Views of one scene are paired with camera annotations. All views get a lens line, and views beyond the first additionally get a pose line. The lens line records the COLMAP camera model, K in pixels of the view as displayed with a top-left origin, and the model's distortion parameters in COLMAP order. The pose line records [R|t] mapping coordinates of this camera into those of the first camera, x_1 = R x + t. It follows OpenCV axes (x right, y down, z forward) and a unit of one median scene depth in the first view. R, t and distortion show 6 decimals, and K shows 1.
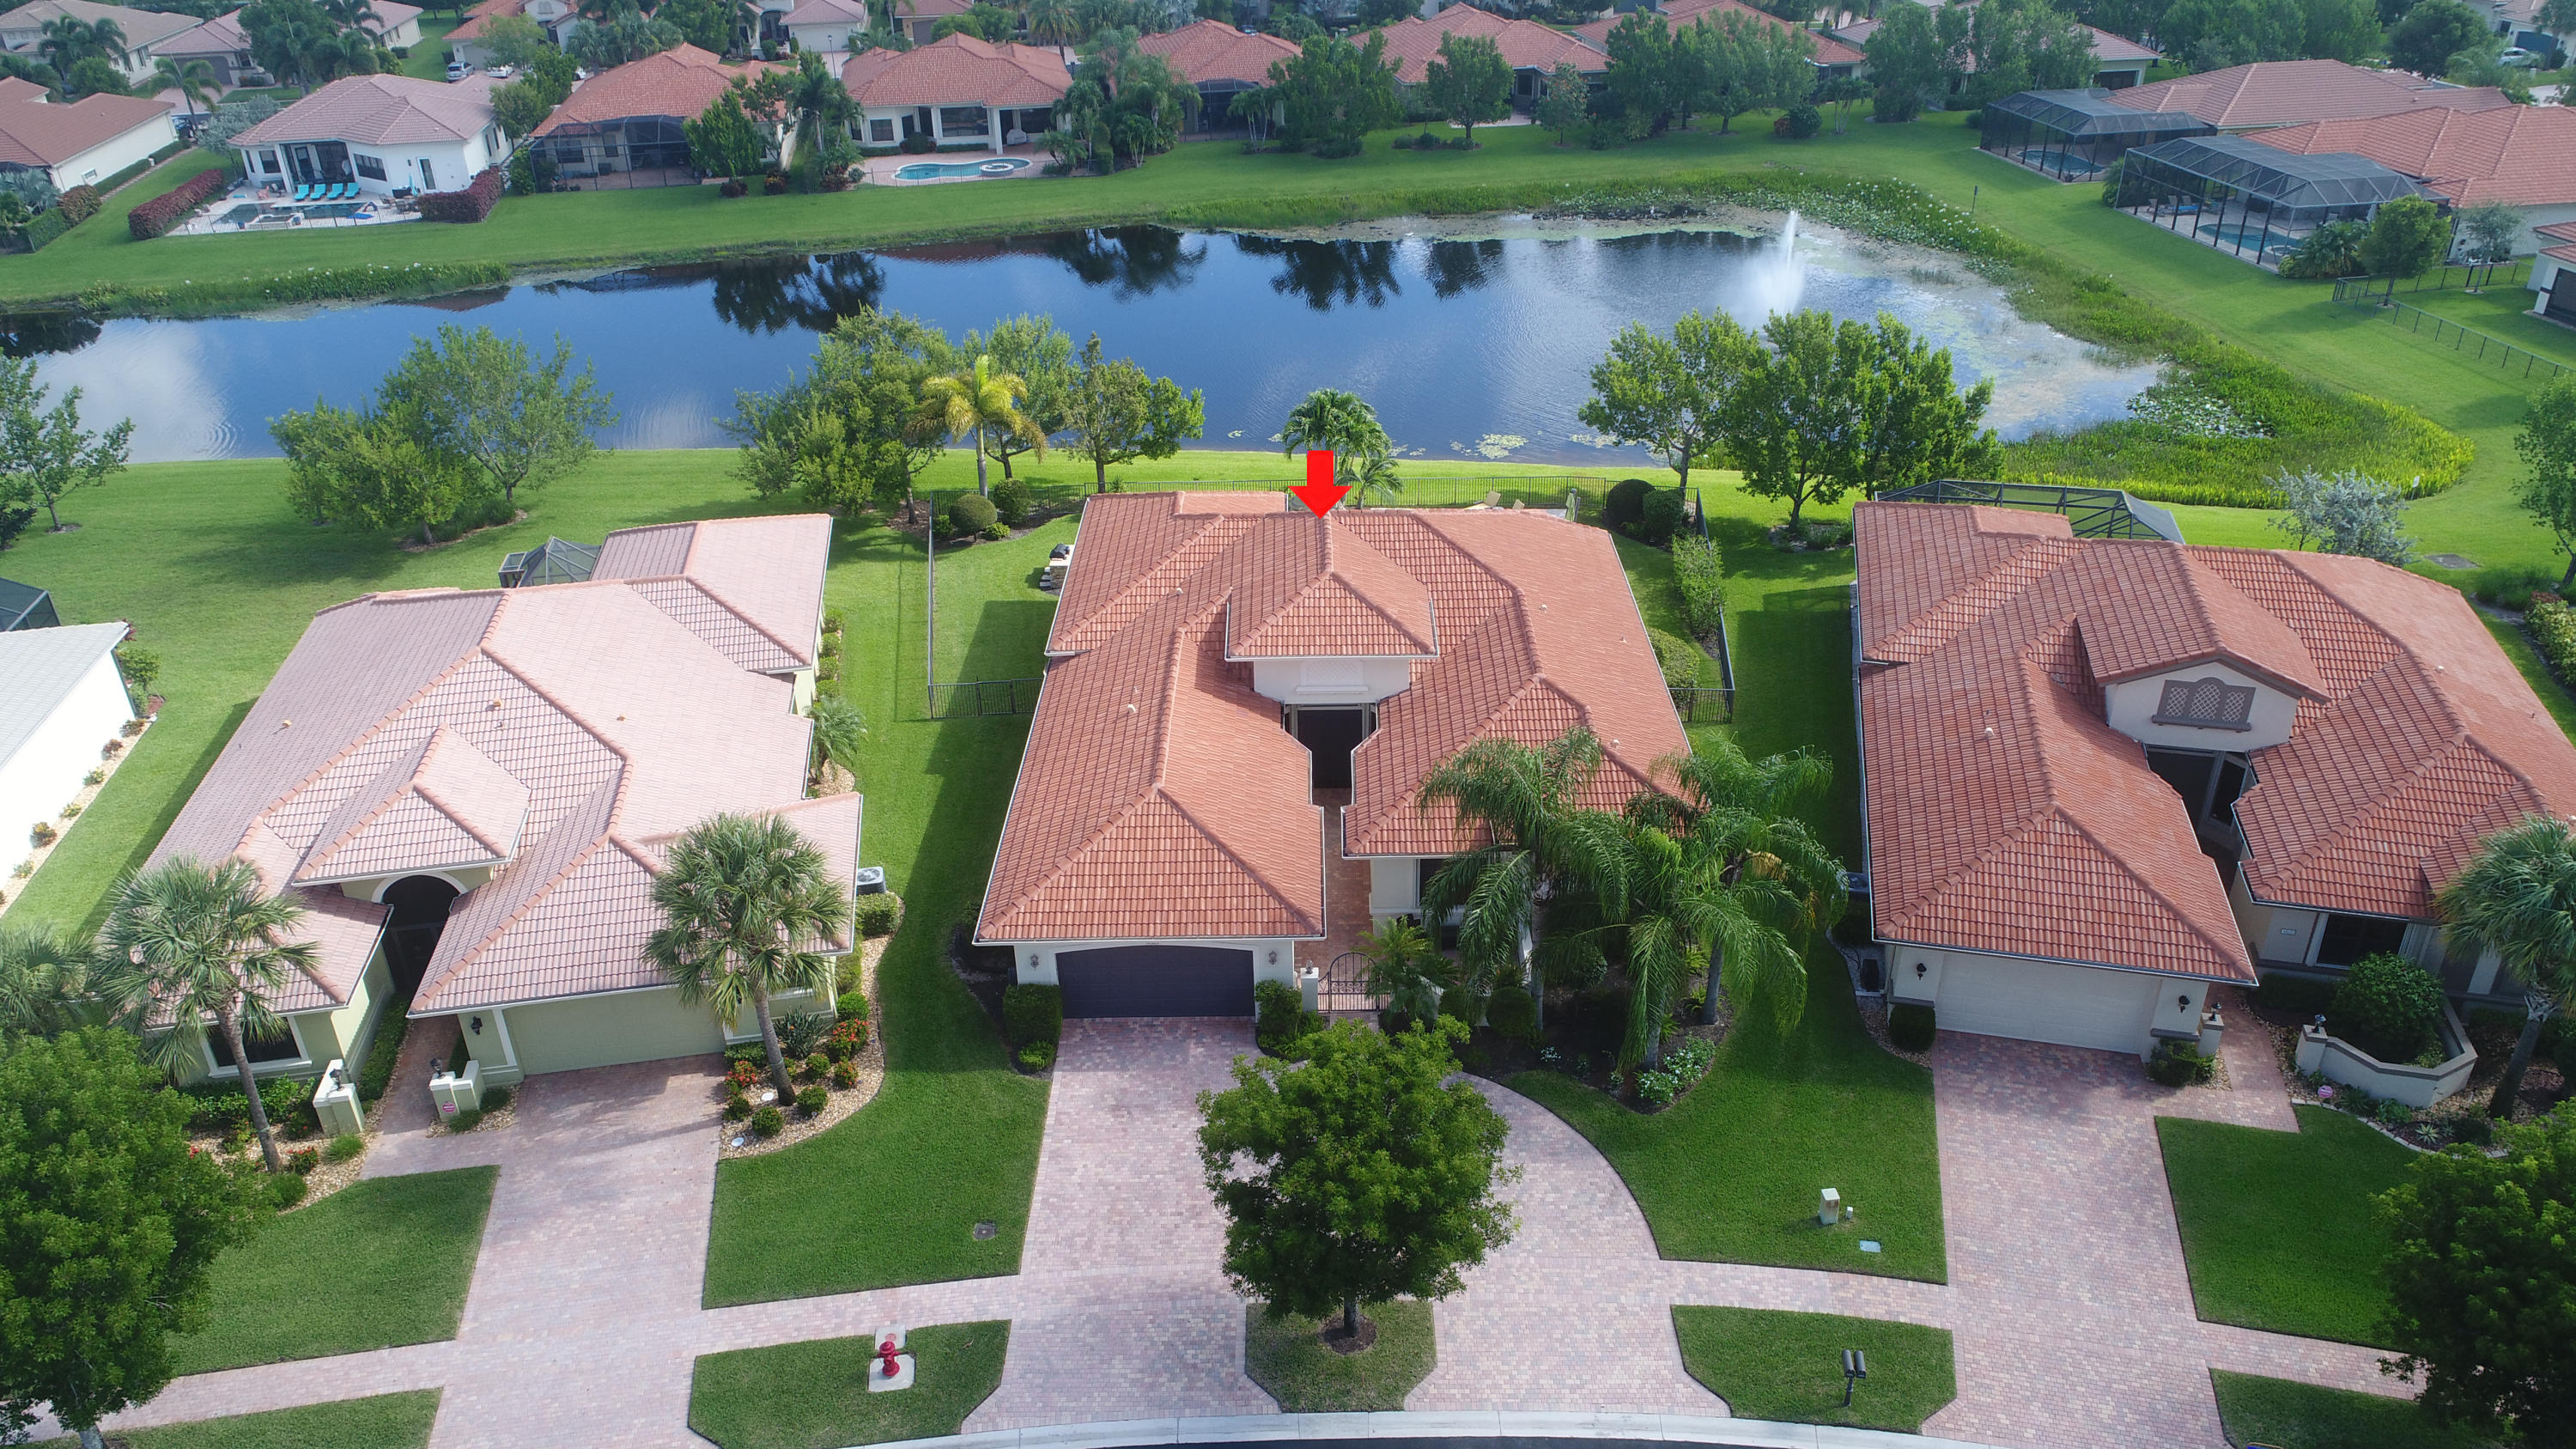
lens RADIAL K [[1831.2, 0, 1288.0], [0, 1831.2, 724.5], [0, 0, 1]] dist [0.003662, 0.002602]
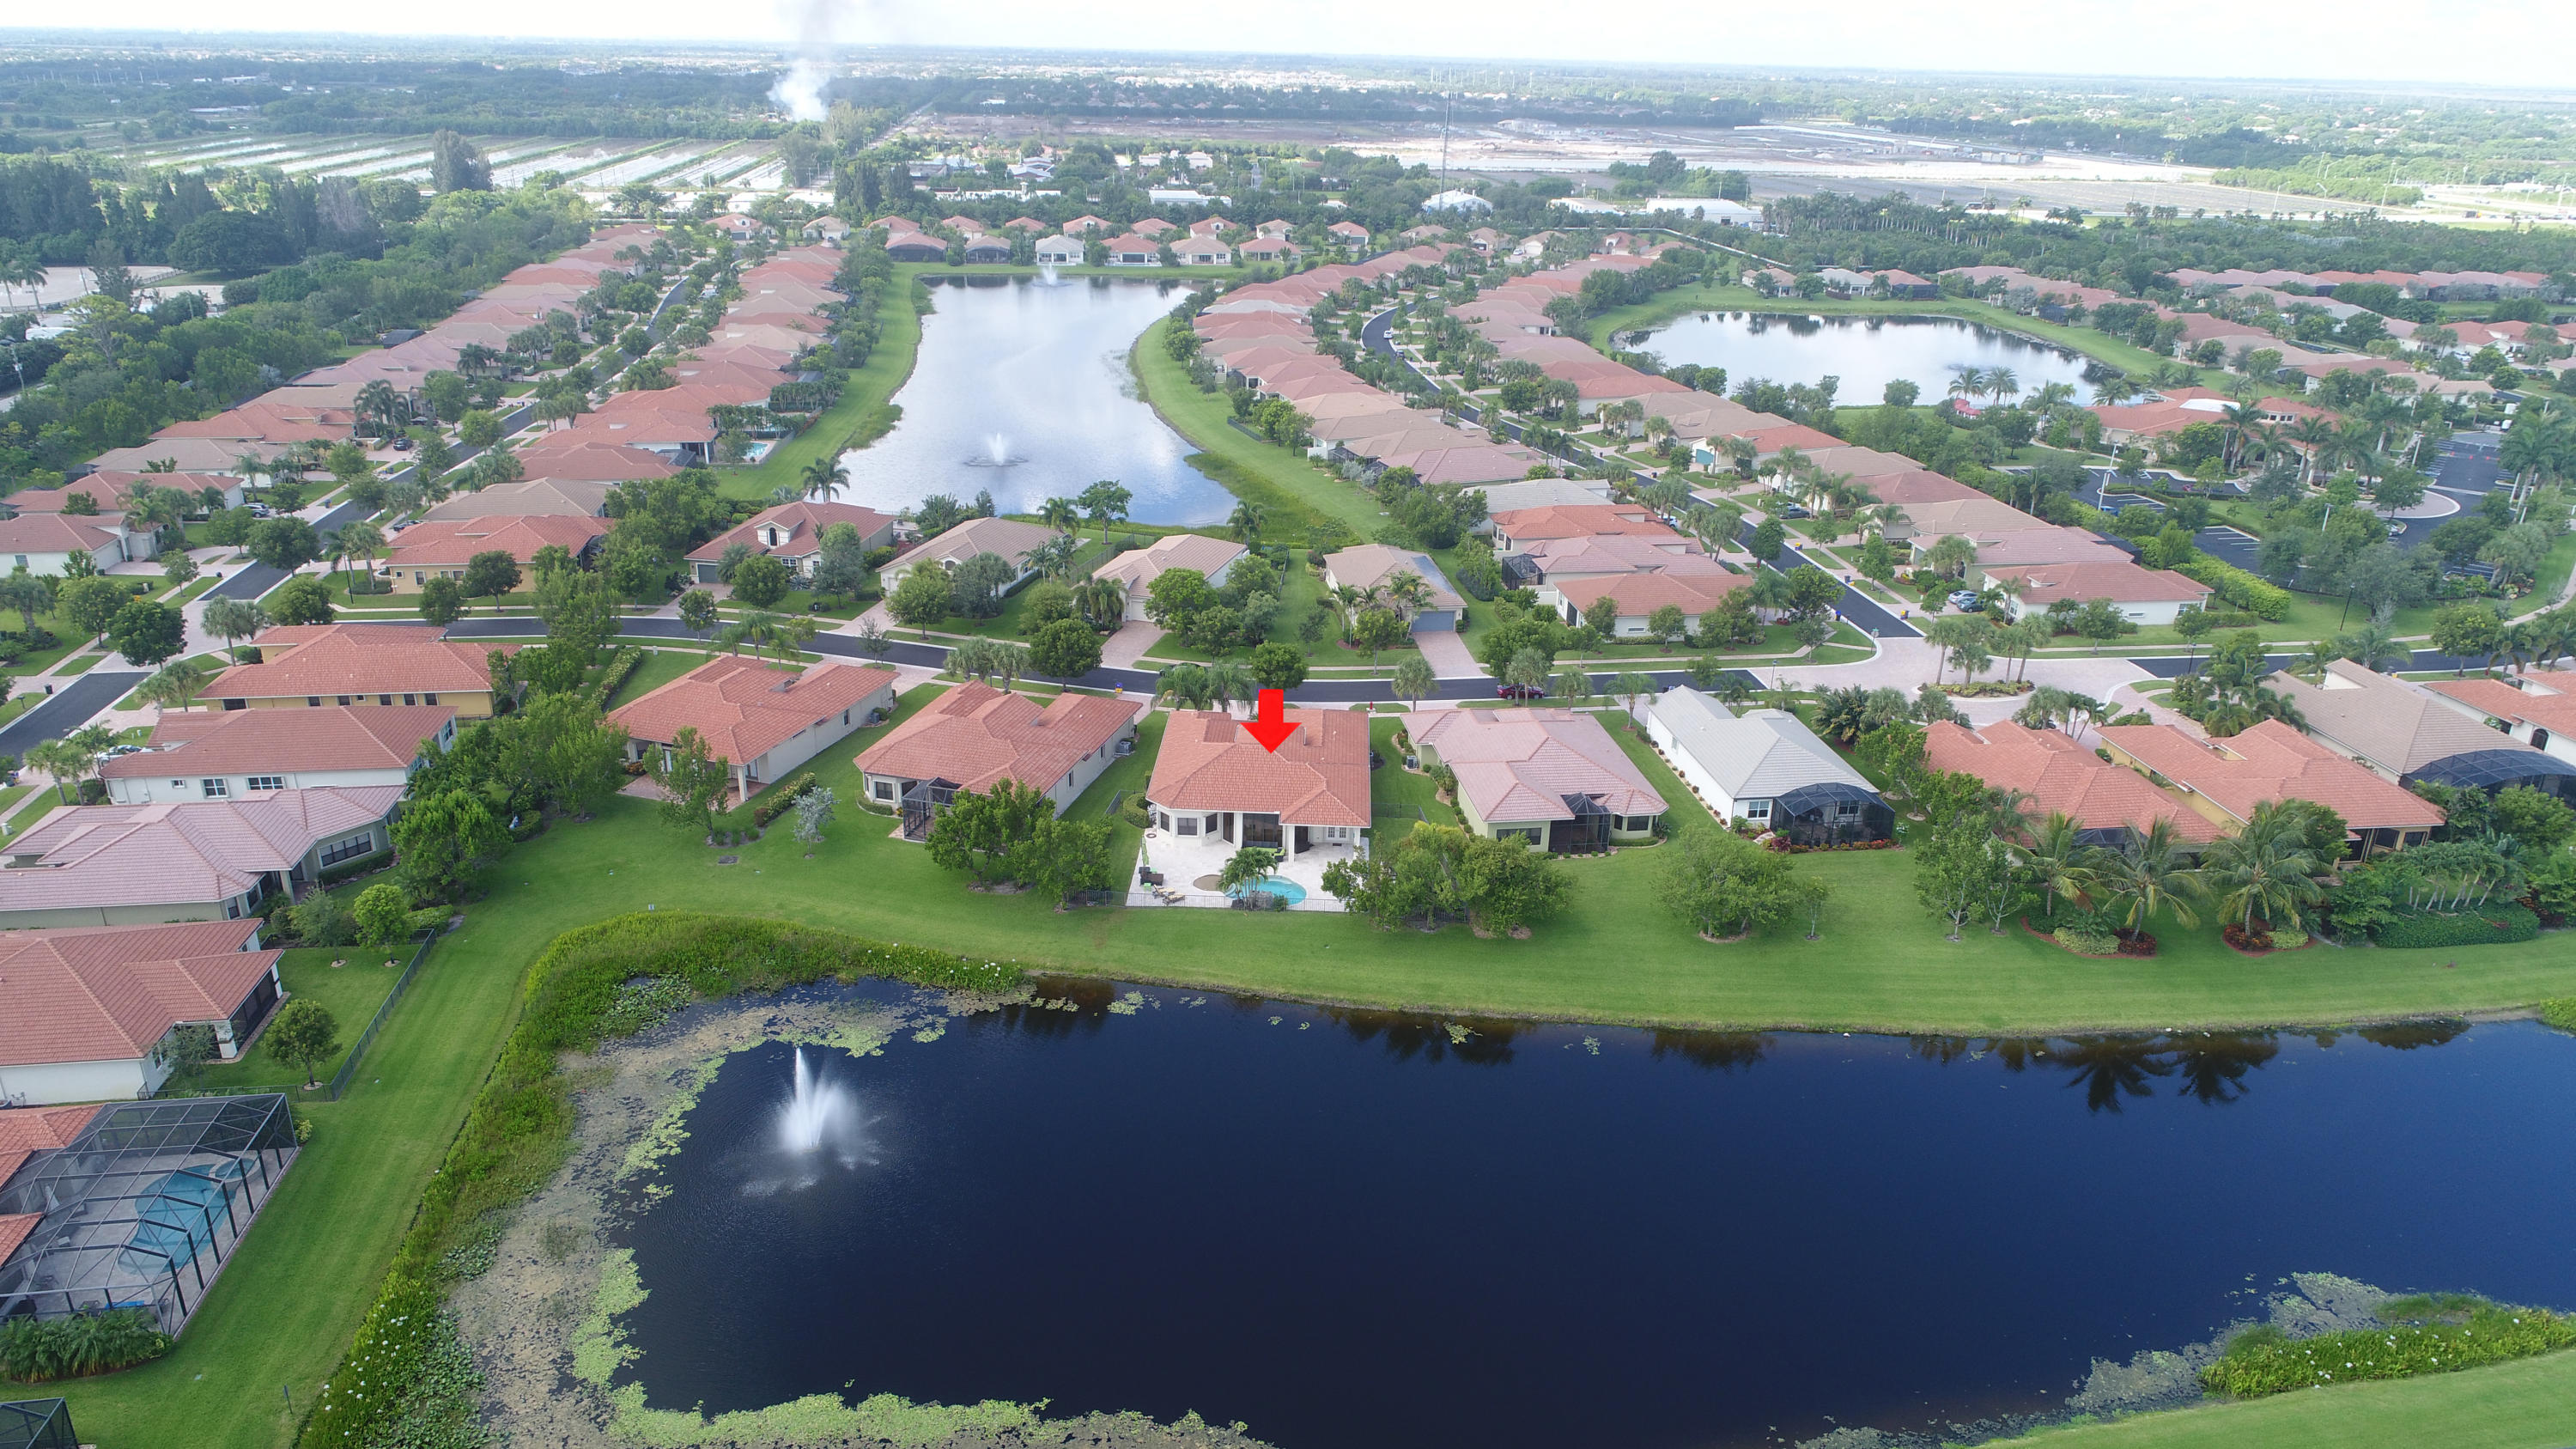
lens RADIAL K [[1718.2, 0, 1288.0], [0, 1718.2, 724.5], [0, 0, 1]] dist [-0.003519, 0.001625]
pose [[-0.999613, -0.013248, 0.024470, -0.075592], [0.010355, 0.639125, 0.769033, -2.257562], [-0.025828, 0.768989, -0.638741, 2.819210]]
